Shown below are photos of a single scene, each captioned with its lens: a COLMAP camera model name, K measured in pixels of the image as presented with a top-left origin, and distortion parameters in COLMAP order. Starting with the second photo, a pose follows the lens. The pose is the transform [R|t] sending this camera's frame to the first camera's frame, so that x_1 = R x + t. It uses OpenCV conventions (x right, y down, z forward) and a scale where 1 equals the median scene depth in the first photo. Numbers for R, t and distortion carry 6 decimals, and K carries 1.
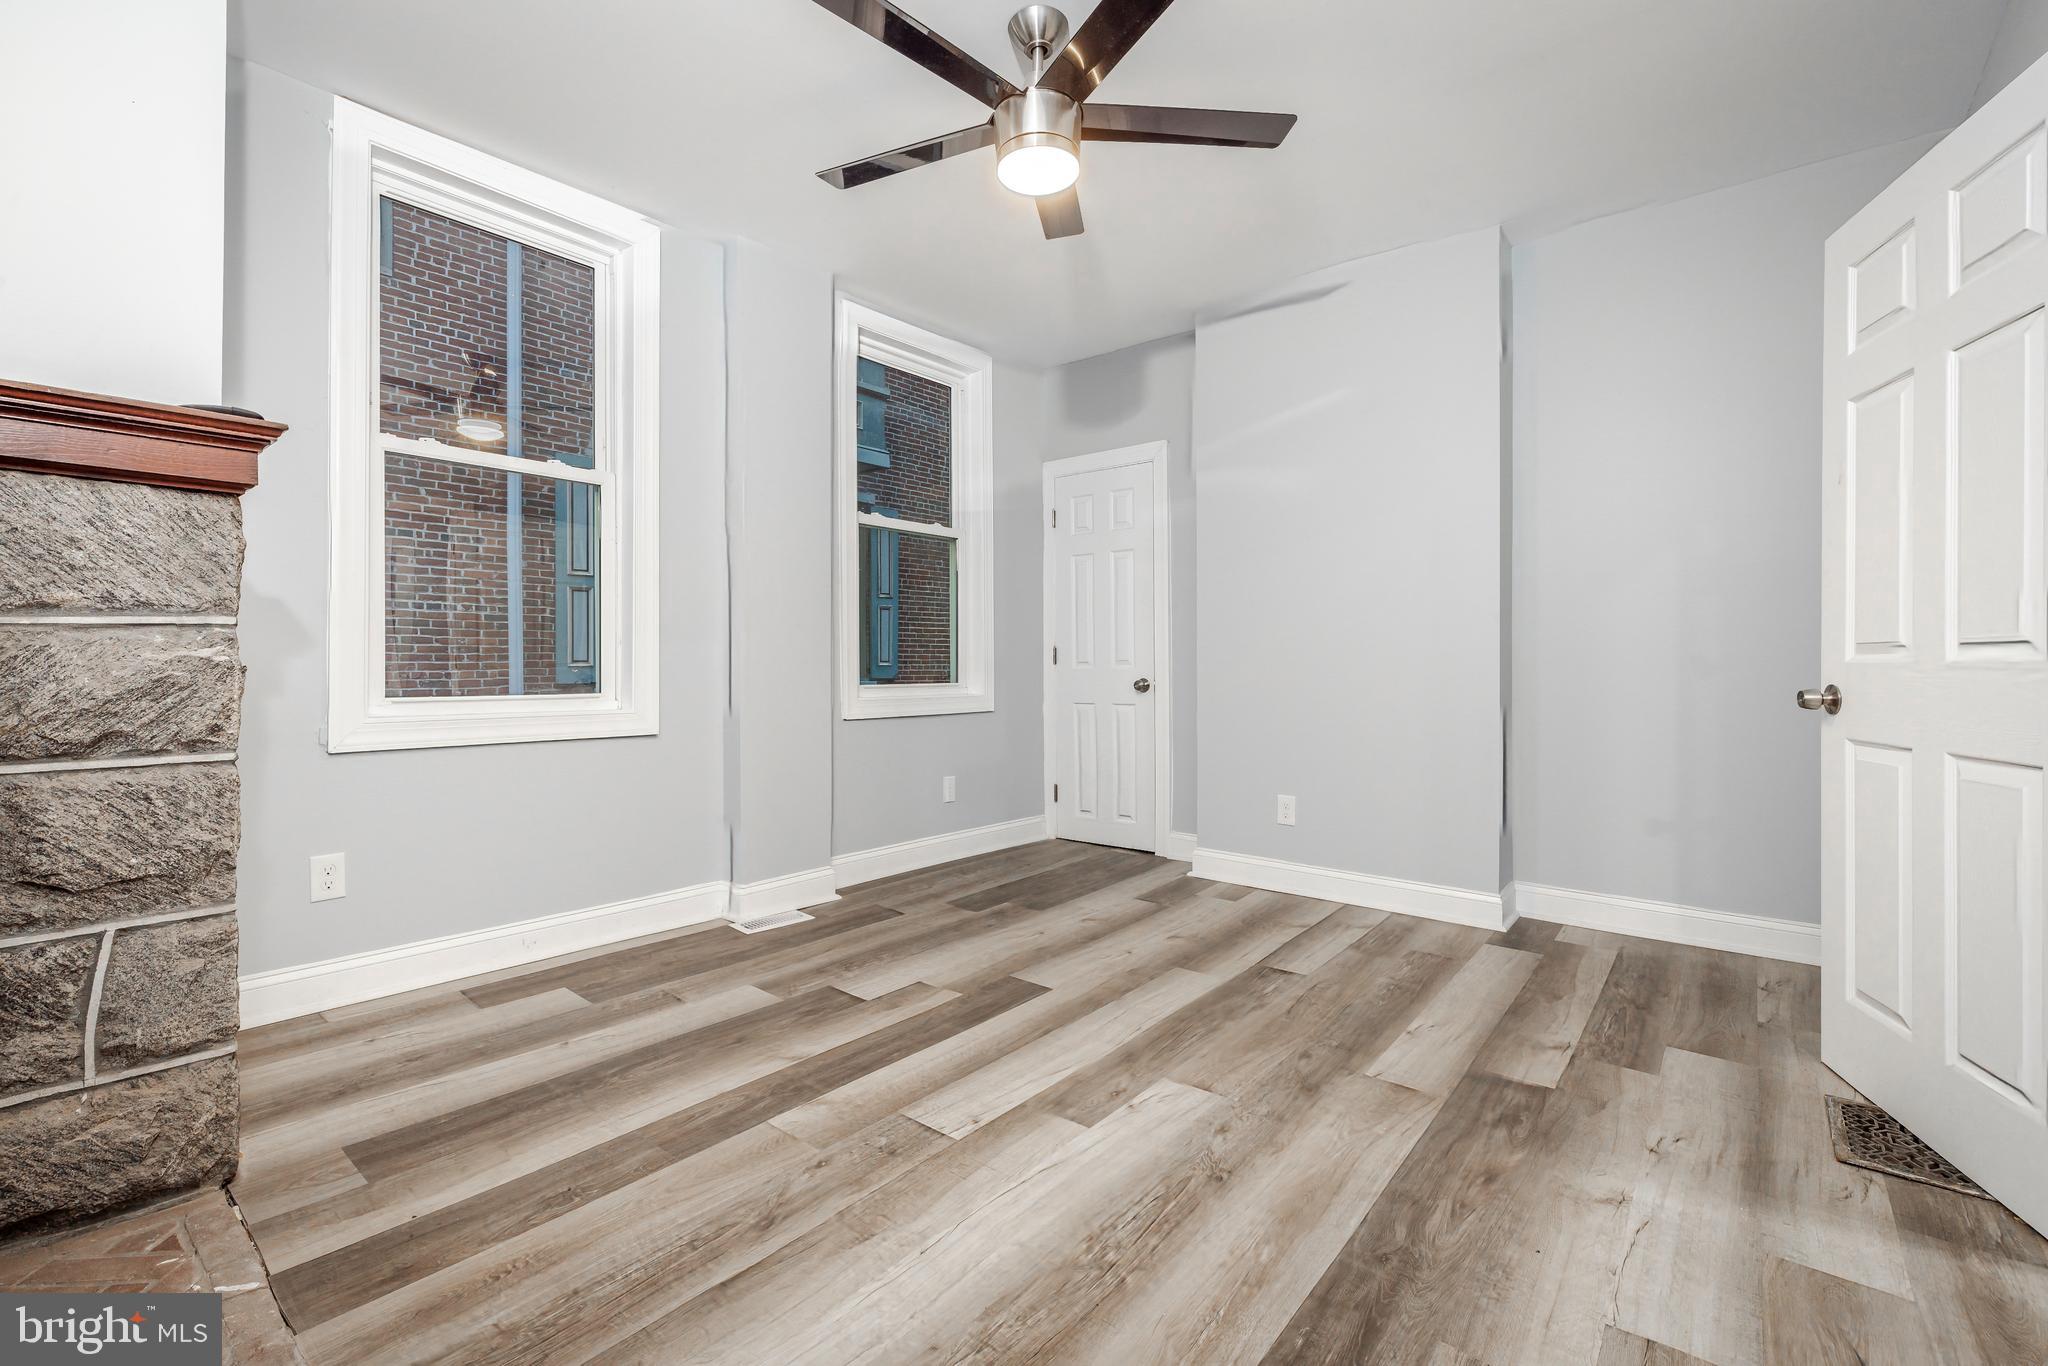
lens RADIAL K [[910.2, 0, 1028.5], [0, 910.2, 666.8], [0, 0, 1]] dist [0.003913, 0.000353]
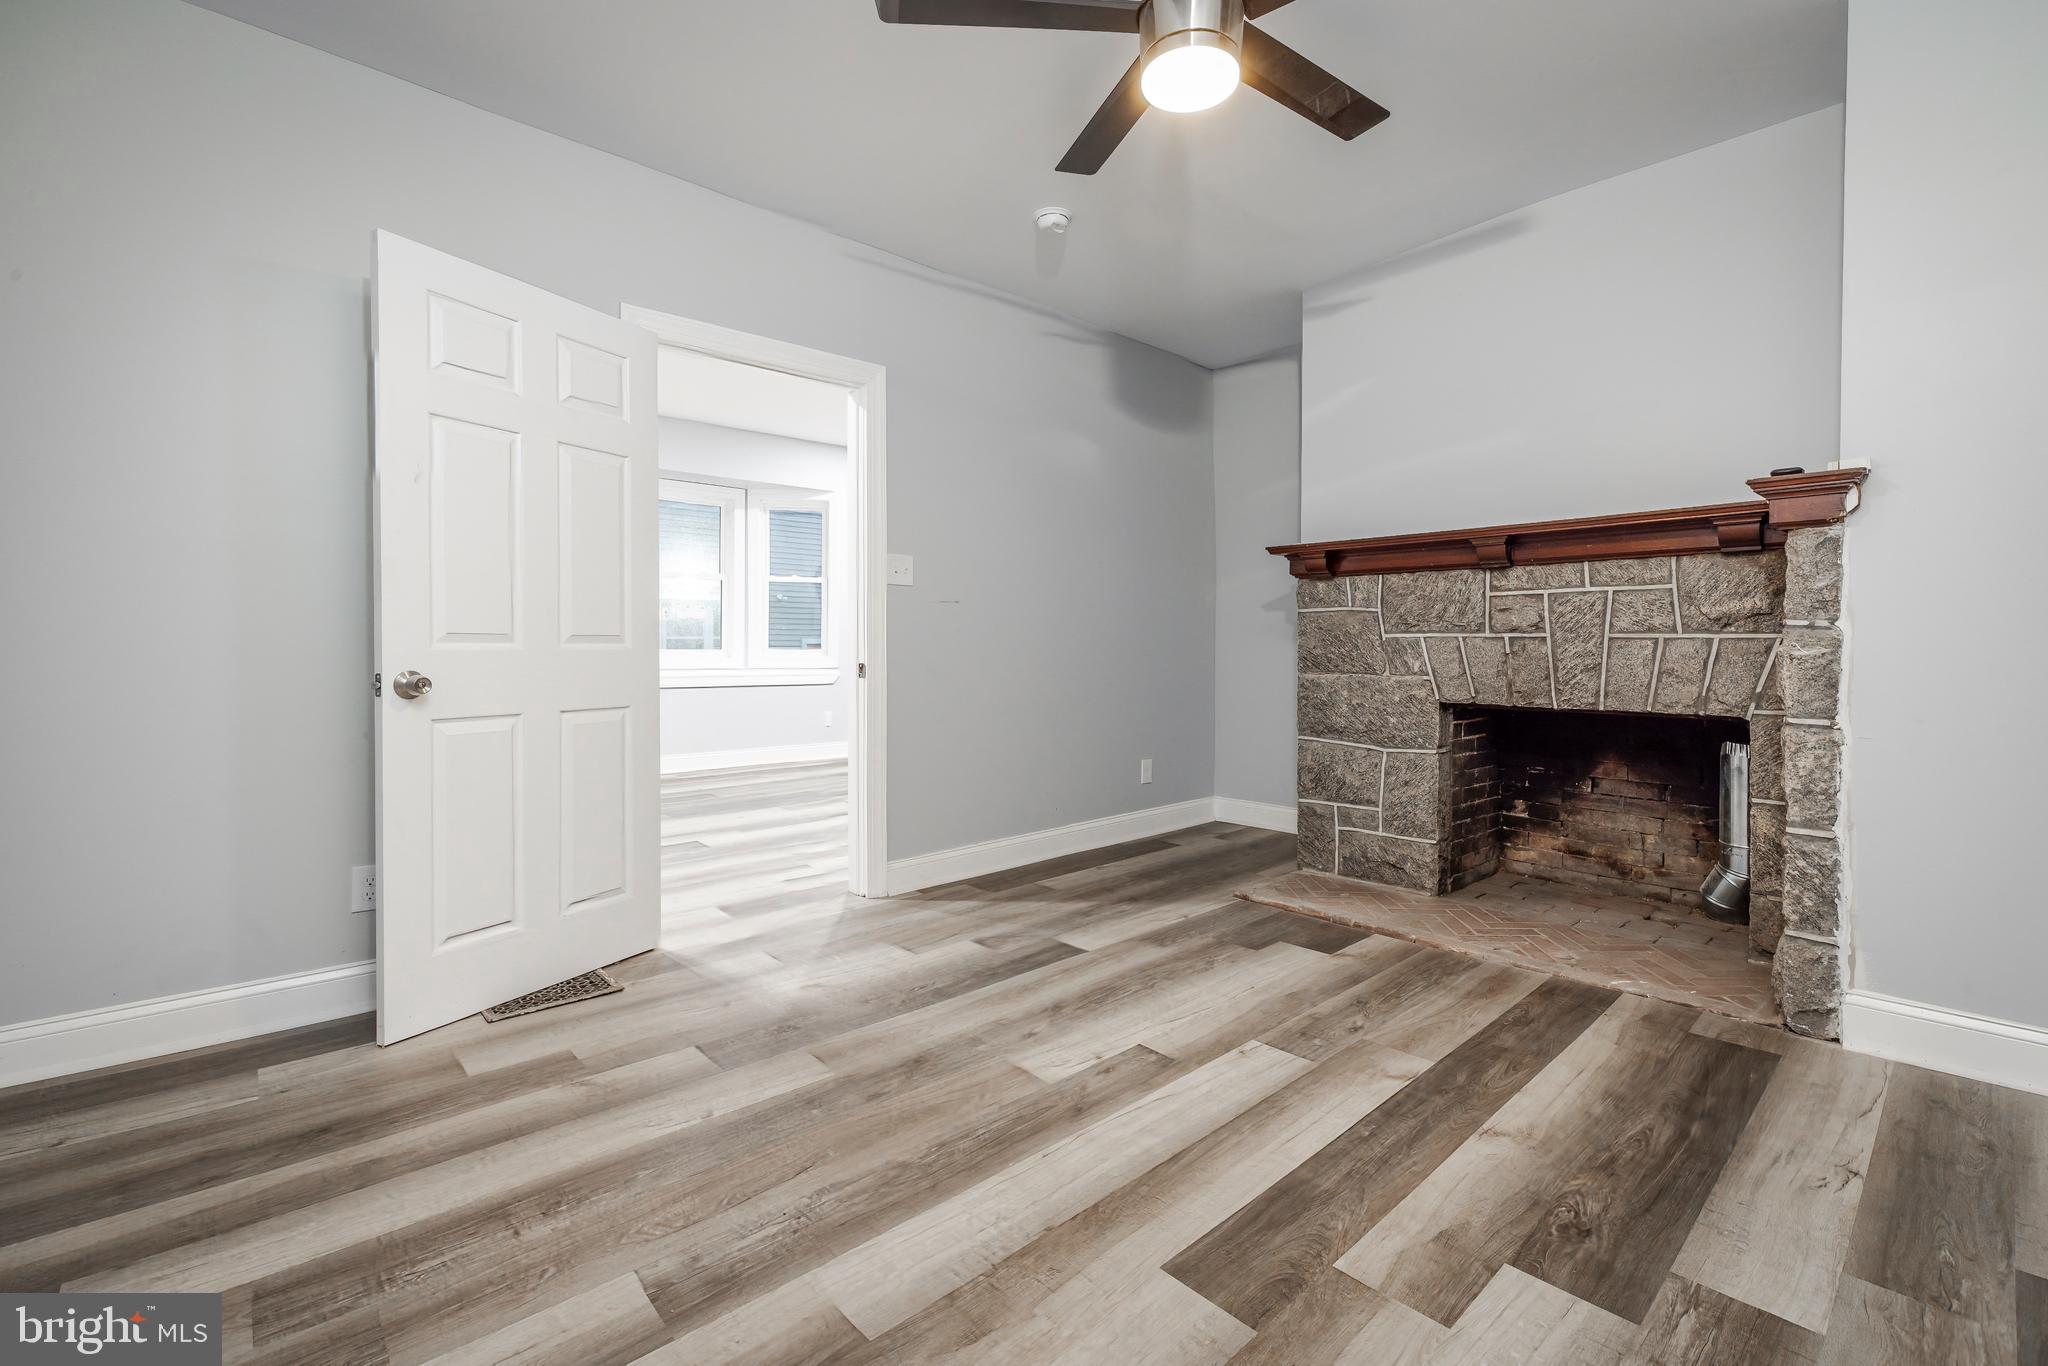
lens RADIAL K [[874.2, 0, 994.9], [0, 874.2, 652.5], [0, 0, 1]] dist [0.001884, 0.000082]
pose [[-0.981008, -0.003298, 0.193939, 0.031250], [-0.002357, 0.999984, 0.005085, -0.005711], [-0.193952, 0.004532, -0.981000, 1.914984]]
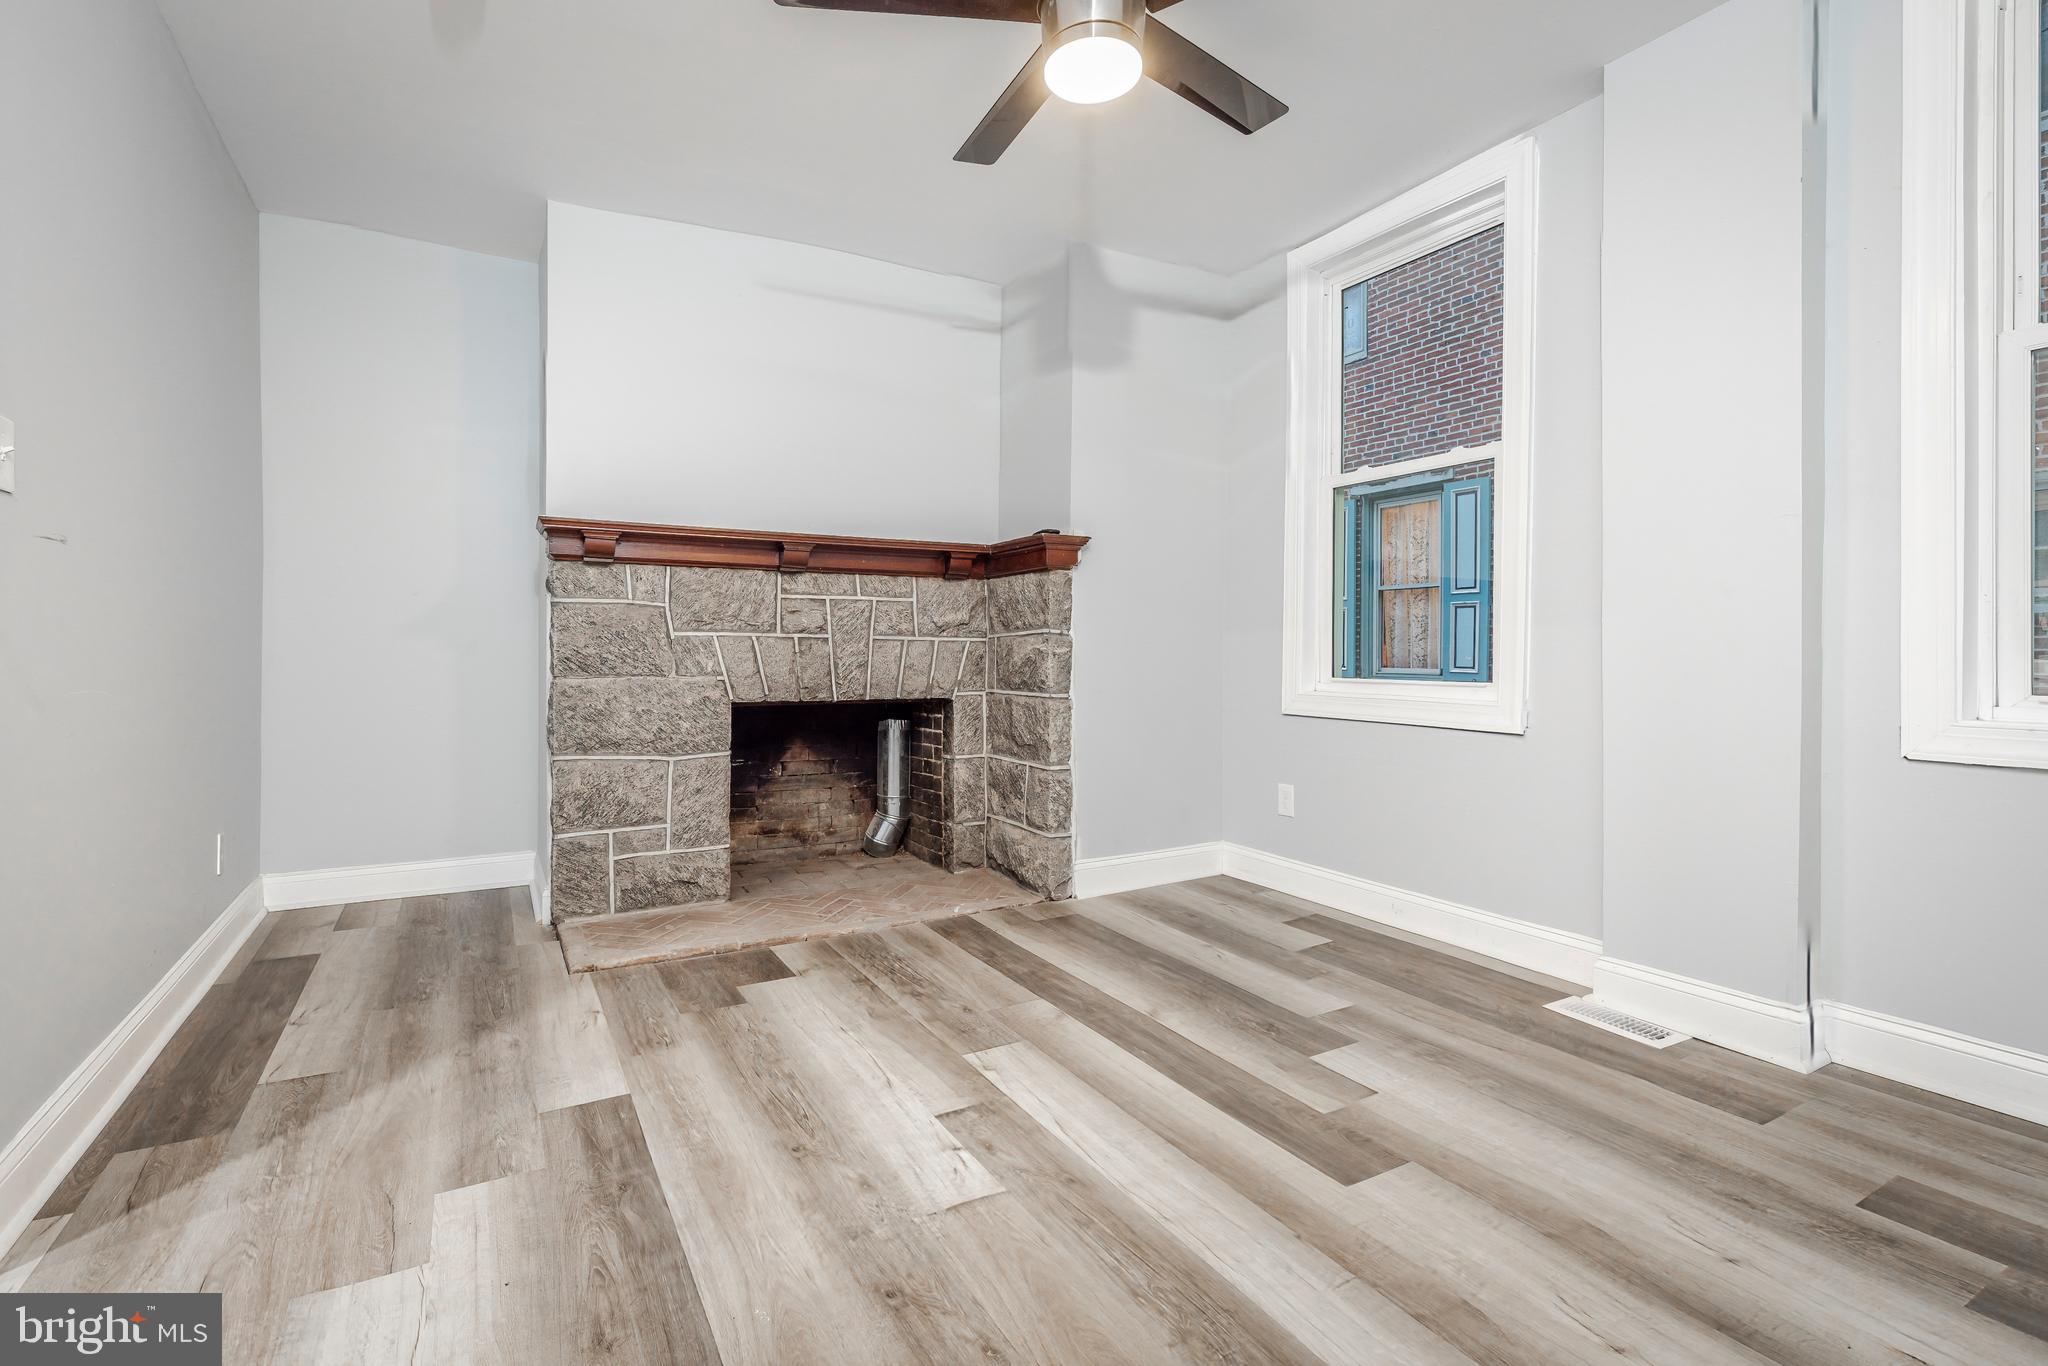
lens RADIAL K [[949.6, 0, 969.9], [0, 949.6, 647.4], [0, 0, 1]] dist [0.002517, 0.000750]
pose [[-0.411243, -0.006421, -0.911503, 0.893002], [-0.002353, 0.999979, -0.005982, 0.001443], [0.911523, -0.000315, -0.411249, 1.305555]]
